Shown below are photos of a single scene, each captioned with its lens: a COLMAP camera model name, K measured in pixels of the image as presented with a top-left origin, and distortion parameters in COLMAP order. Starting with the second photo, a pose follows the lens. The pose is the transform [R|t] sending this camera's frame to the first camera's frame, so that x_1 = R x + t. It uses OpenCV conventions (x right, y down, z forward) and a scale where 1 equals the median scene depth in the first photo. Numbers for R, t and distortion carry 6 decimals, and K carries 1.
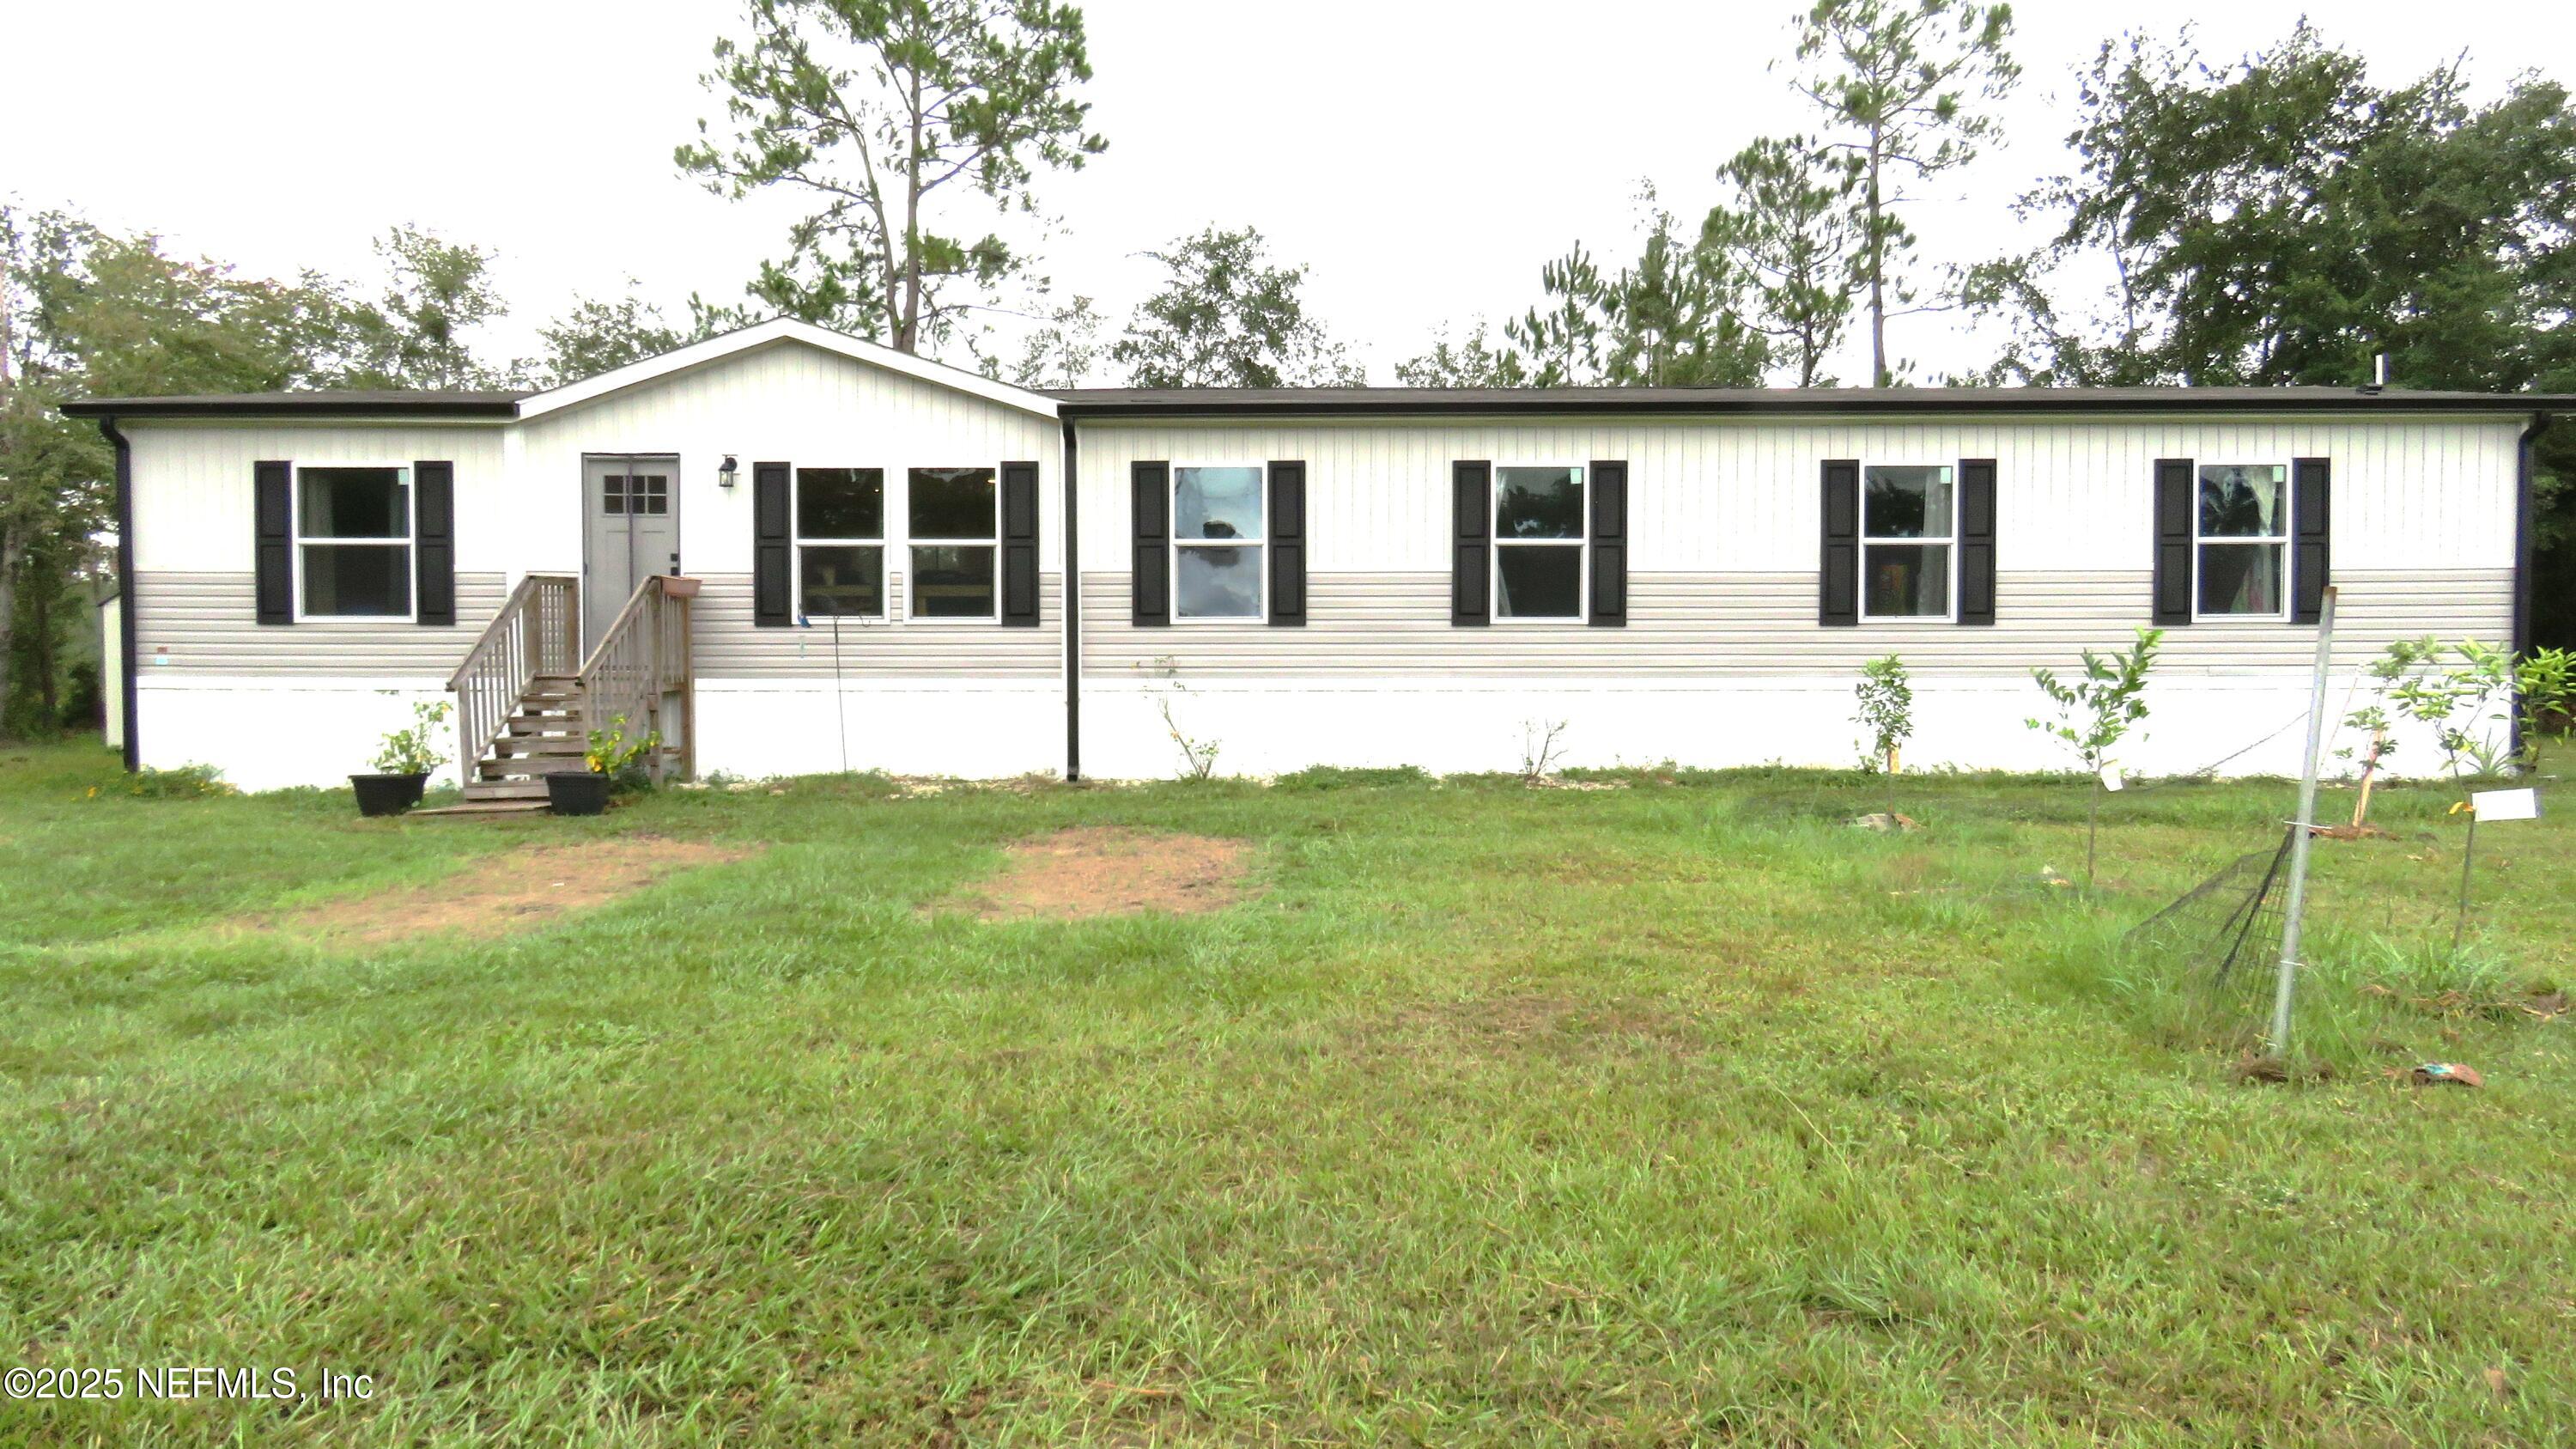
lens RADIAL K [[1663.2, 0, 1292.3], [0, 1663.2, 731.0], [0, 0, 1]] dist [0.004821, 0.005668]
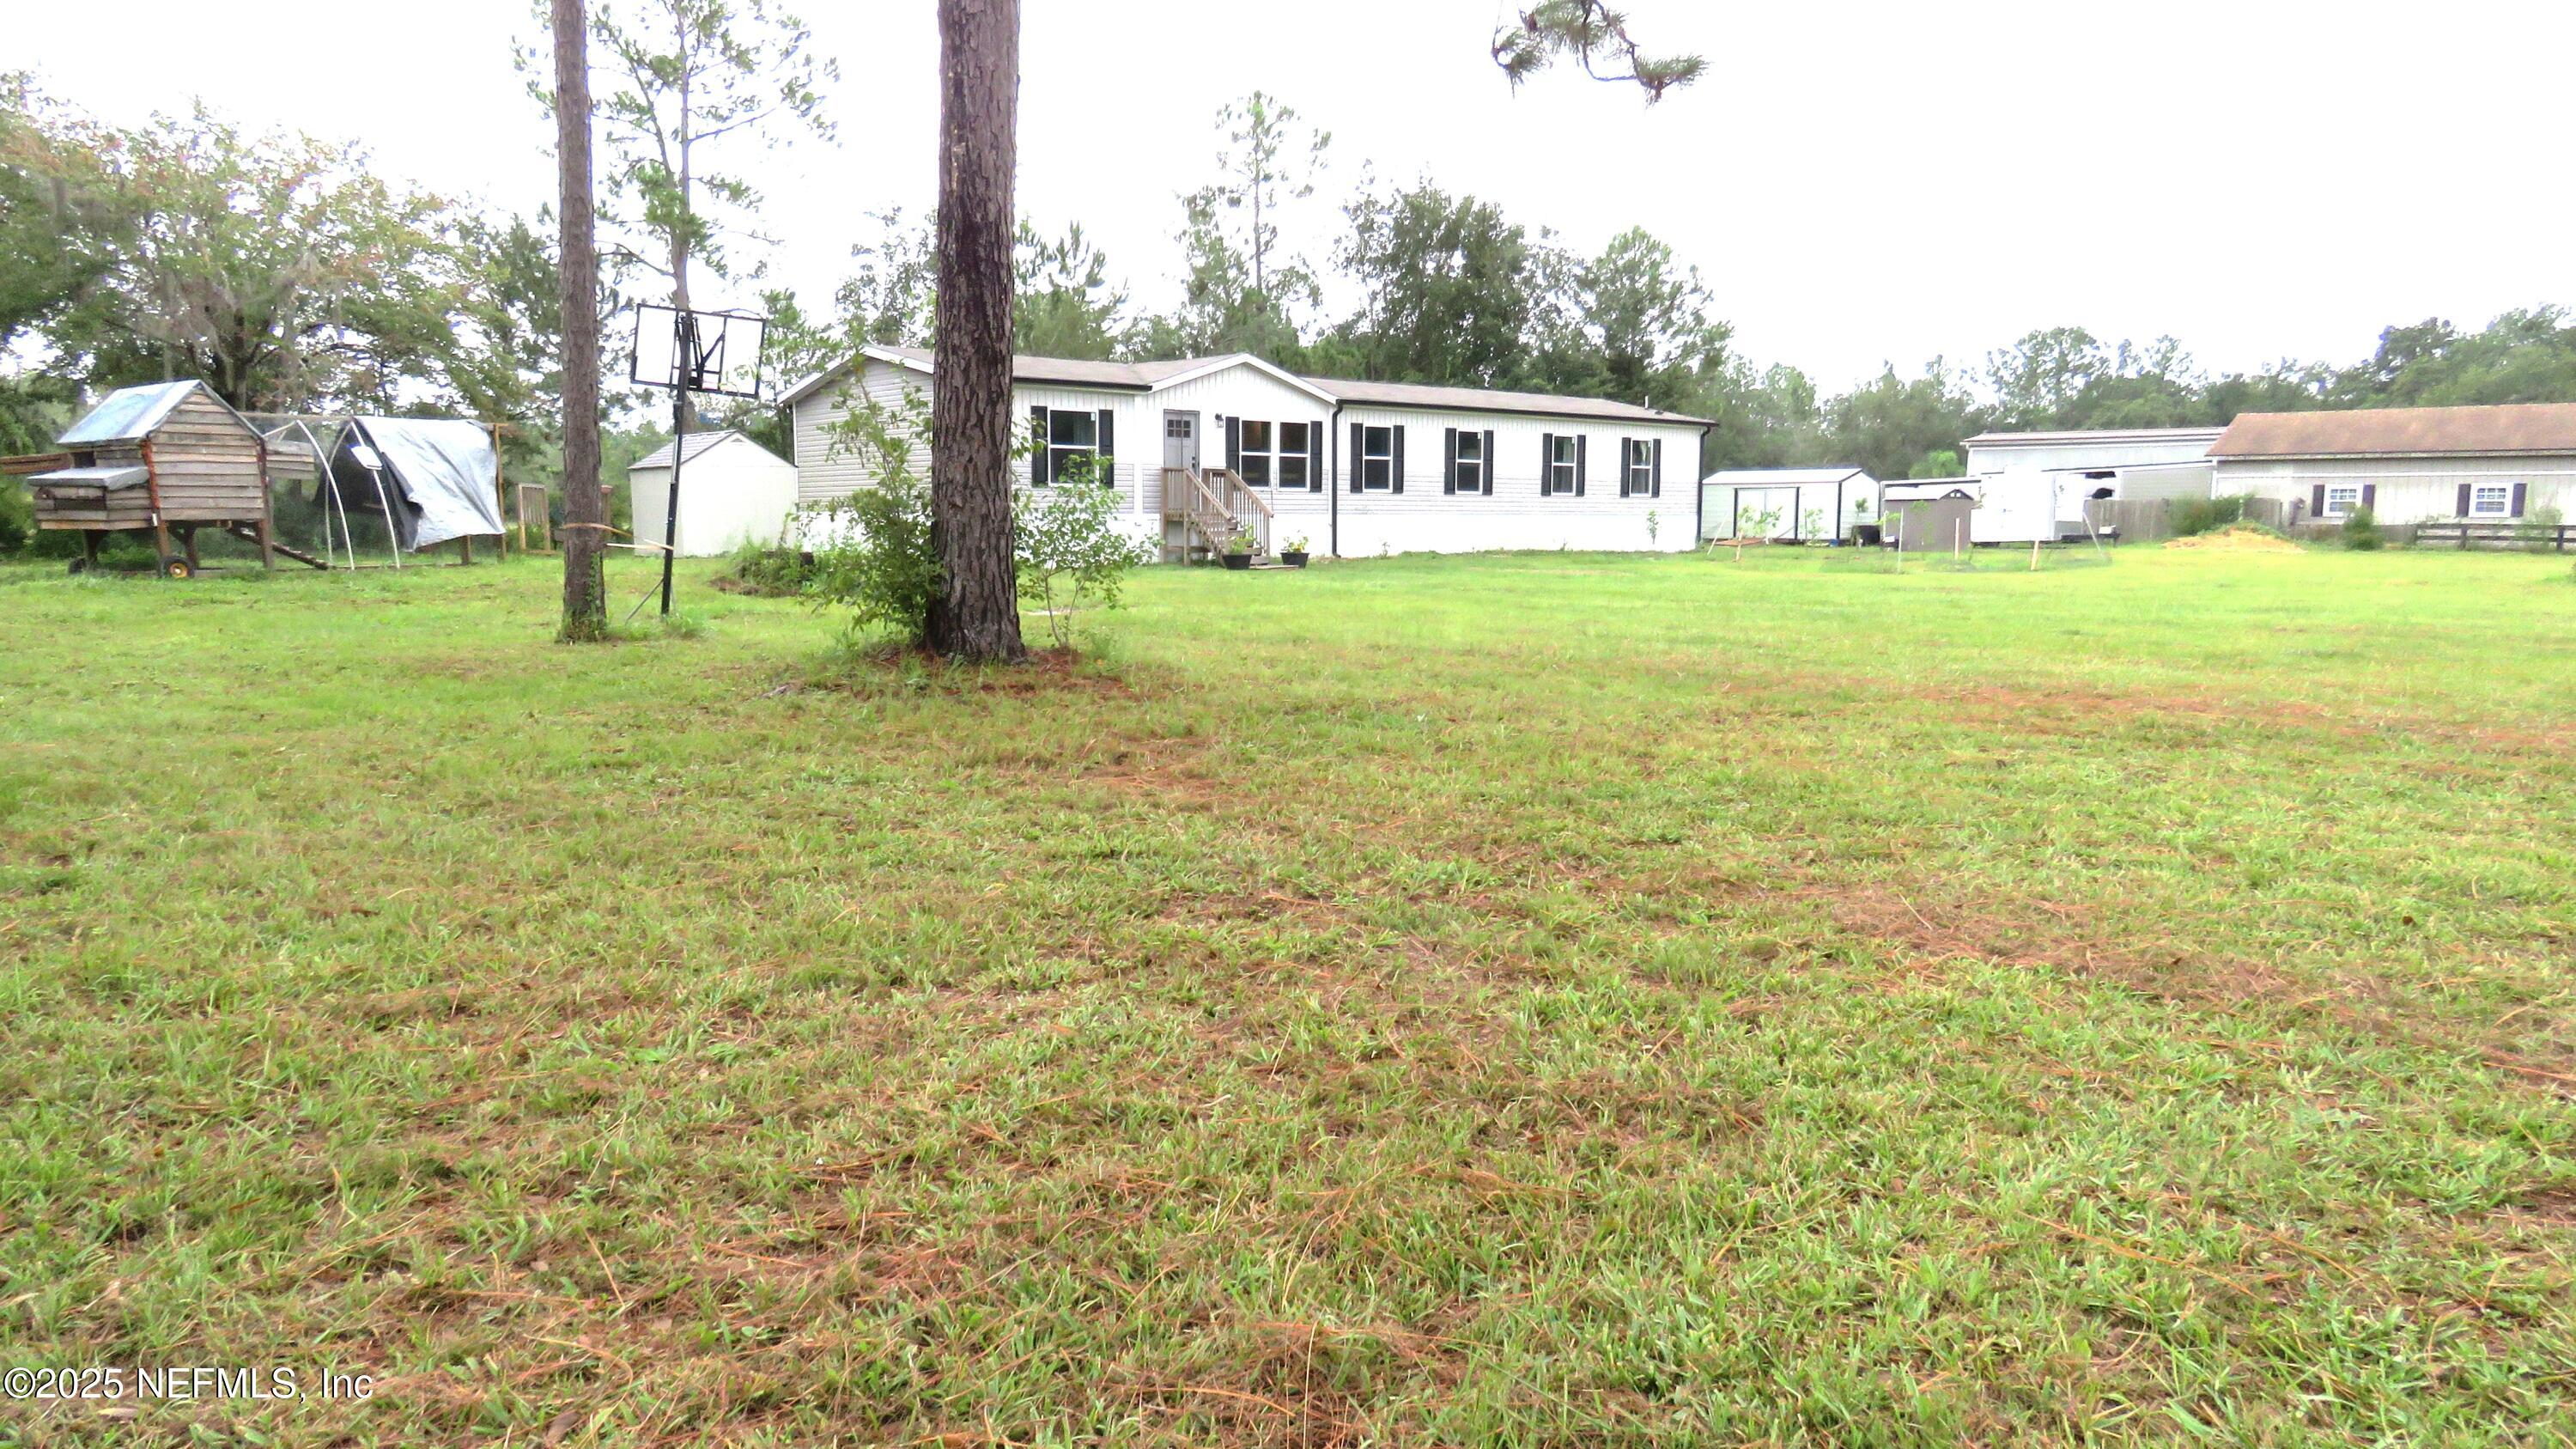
lens RADIAL K [[1737.9, 0, 1232.8], [0, 1737.9, 776.9], [0, 0, 1]] dist [-0.047300, 0.000410]
pose [[0.766024, -0.092700, 0.636093, -1.830931], [0.016419, 0.992046, 0.124802, 0.028037], [-0.642602, -0.085157, 0.761453, -0.814899]]
